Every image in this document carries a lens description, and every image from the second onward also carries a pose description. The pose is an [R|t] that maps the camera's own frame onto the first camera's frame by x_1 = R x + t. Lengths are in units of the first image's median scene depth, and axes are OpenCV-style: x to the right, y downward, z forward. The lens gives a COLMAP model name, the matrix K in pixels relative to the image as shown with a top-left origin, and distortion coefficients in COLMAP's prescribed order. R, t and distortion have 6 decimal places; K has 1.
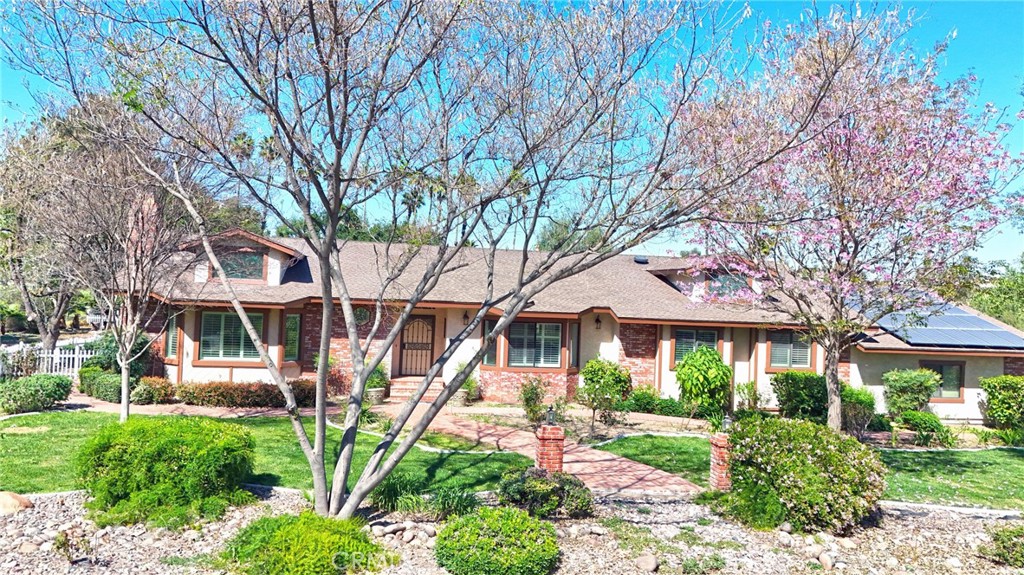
lens RADIAL K [[767.1, 0, 512.9], [0, 767.1, 282.0], [0, 0, 1]] dist [0.109188, -0.100414]
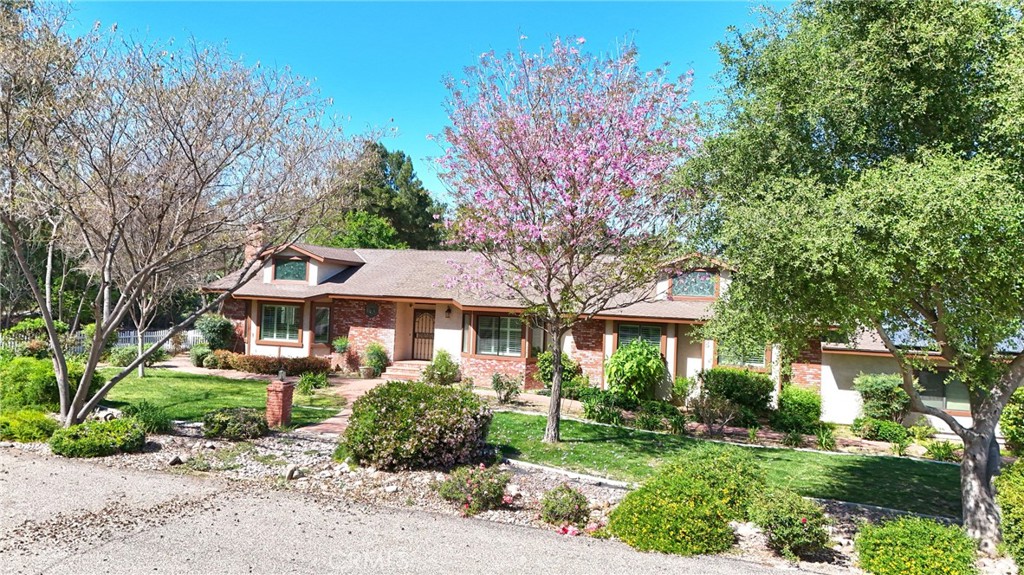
lens RADIAL K [[767.1, 0, 512.9], [0, 767.1, 282.0], [0, 0, 1]] dist [0.109188, -0.100414]
pose [[0.880877, -0.011044, -0.473216, 0.582161], [0.002029, 0.999807, -0.019557, 0.024391], [0.473340, 0.016267, 0.880729, 0.009686]]
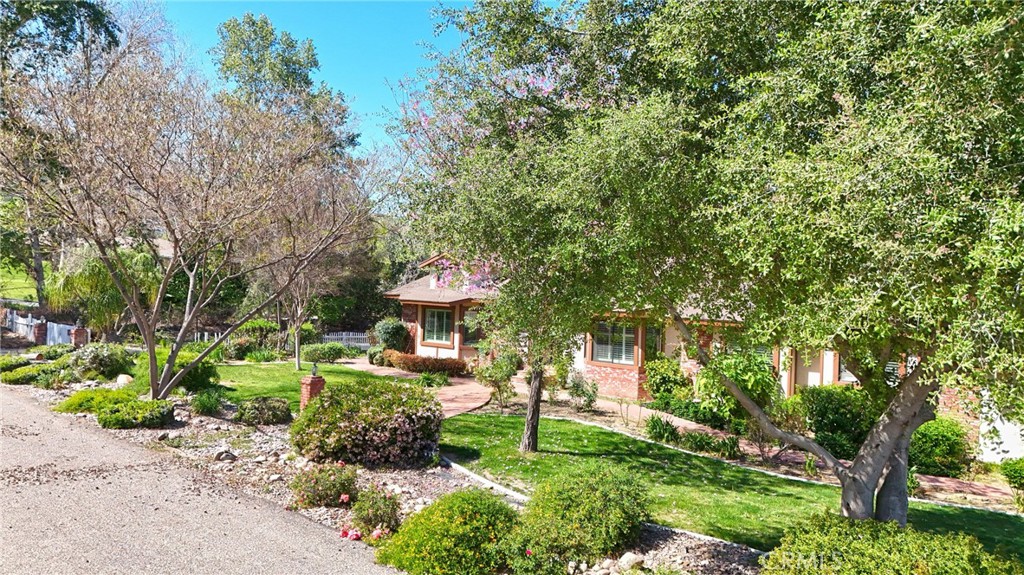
lens RADIAL K [[767.1, 0, 512.9], [0, 767.1, 282.0], [0, 0, 1]] dist [0.109188, -0.100414]
pose [[0.592575, -0.027134, -0.805058, 0.811712], [-0.000168, 0.999428, -0.033808, 0.034070], [0.805515, 0.020169, 0.592232, 0.245403]]
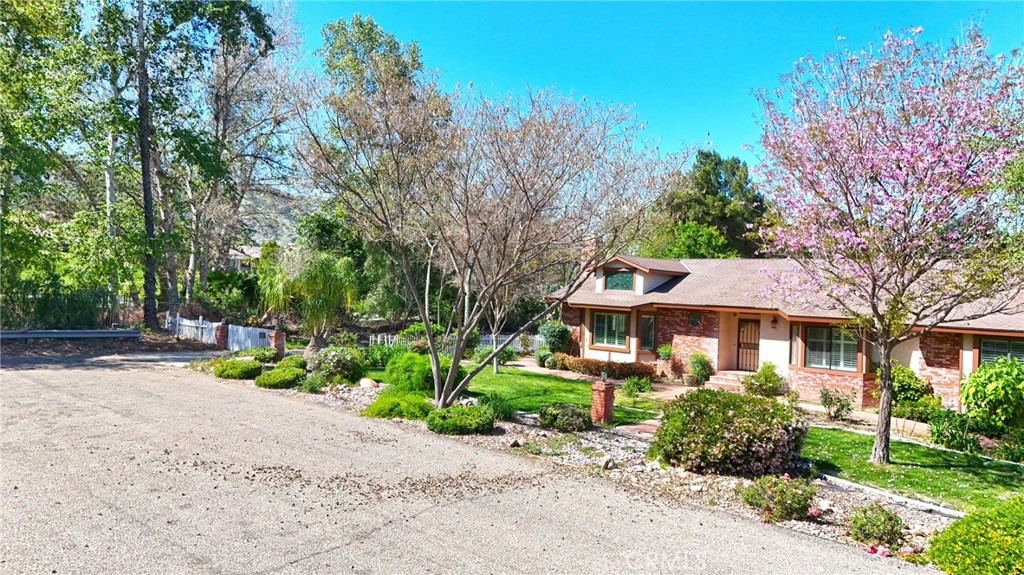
lens RADIAL K [[767.1, 0, 512.9], [0, 767.1, 282.0], [0, 0, 1]] dist [0.109188, -0.100414]
pose [[0.600709, -0.023520, -0.799122, 0.628543], [-0.002484, 0.999507, -0.031285, 0.024433], [0.799464, 0.020778, 0.600355, -0.005841]]
